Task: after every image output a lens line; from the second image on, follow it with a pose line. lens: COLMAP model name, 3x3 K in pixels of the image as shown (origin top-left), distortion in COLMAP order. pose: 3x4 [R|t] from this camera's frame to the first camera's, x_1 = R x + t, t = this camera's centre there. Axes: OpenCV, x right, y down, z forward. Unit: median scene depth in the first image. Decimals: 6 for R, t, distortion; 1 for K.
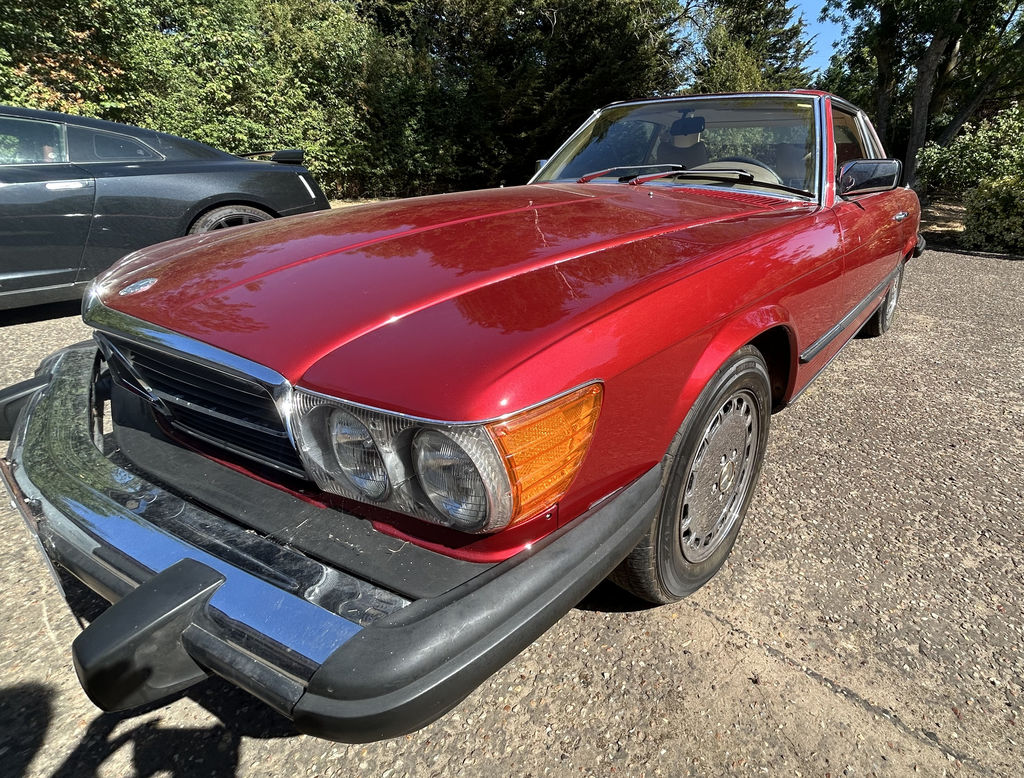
lens RADIAL K [[503.4, 0, 615.2], [0, 503.4, 364.8], [0, 0, 1]] dist [0.000349, -0.000117]
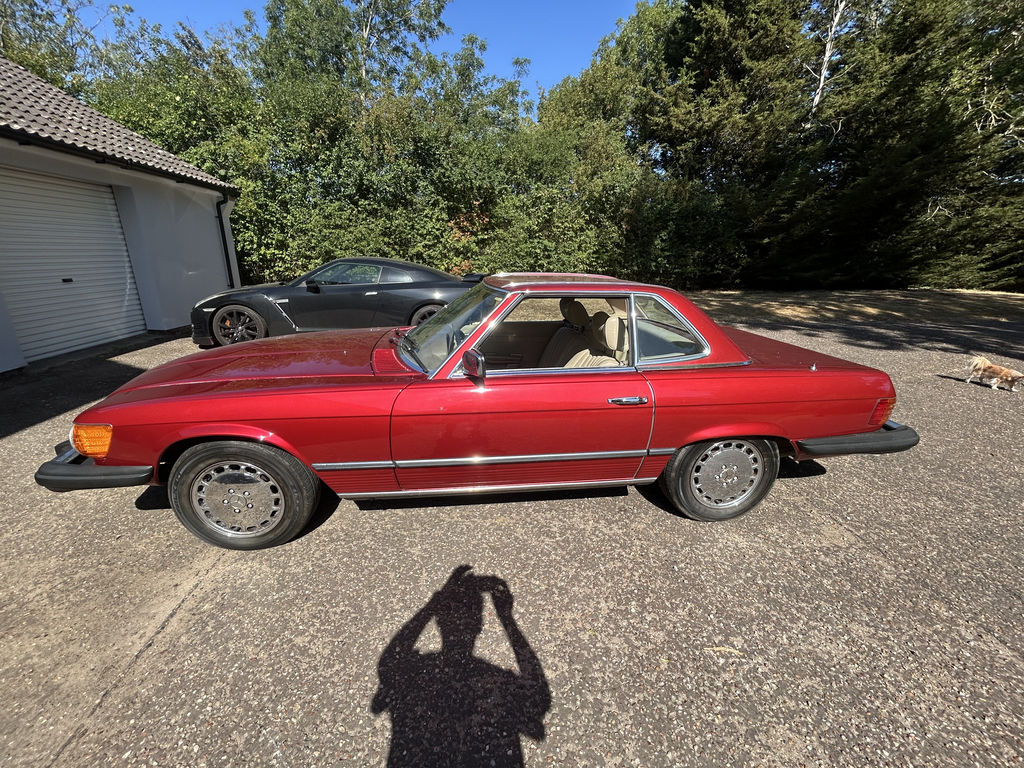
lens RADIAL K [[420.6, 0, 514.9], [0, 420.6, 385.0], [0, 0, 1]] dist [0.000746, 0.000041]
pose [[0.660858, 0.229085, -0.714694, 0.250446], [-0.278923, 0.959037, 0.049493, -0.075176], [0.696756, 0.166636, 0.697684, 0.064342]]
